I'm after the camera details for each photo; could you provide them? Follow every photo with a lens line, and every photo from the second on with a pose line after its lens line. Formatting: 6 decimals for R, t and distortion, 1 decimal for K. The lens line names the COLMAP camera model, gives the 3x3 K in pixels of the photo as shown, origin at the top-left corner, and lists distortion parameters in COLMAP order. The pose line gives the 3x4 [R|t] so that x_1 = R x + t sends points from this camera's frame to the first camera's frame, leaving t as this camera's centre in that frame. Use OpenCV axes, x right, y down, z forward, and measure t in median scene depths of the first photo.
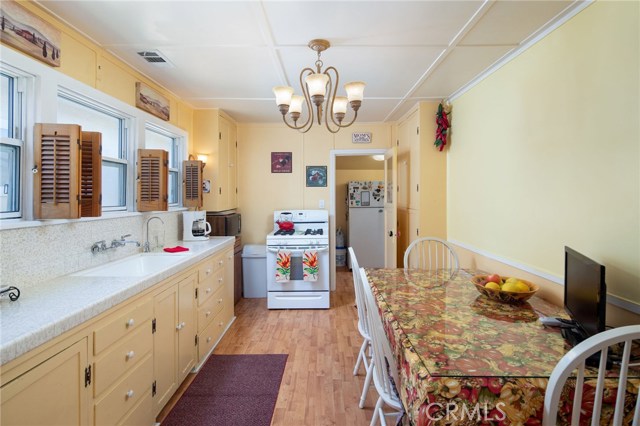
lens RADIAL K [[314.4, 0, 320.4], [0, 314.4, 194.9], [0, 0, 1]] dist [-0.000416, -0.000908]
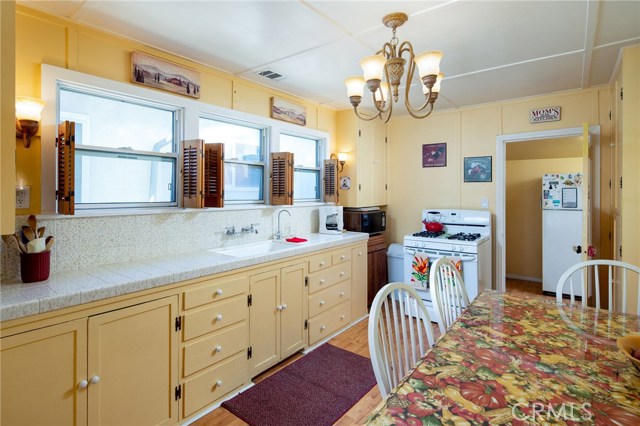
lens RADIAL K [[321.6, 0, 318.3], [0, 321.6, 191.3], [0, 0, 1]] dist [0.000502, -0.000187]
pose [[0.789626, 0.006165, -0.613557, 0.298959], [-0.005817, 0.999980, 0.002563, -0.002963], [0.613560, 0.001545, 0.789646, 0.134092]]
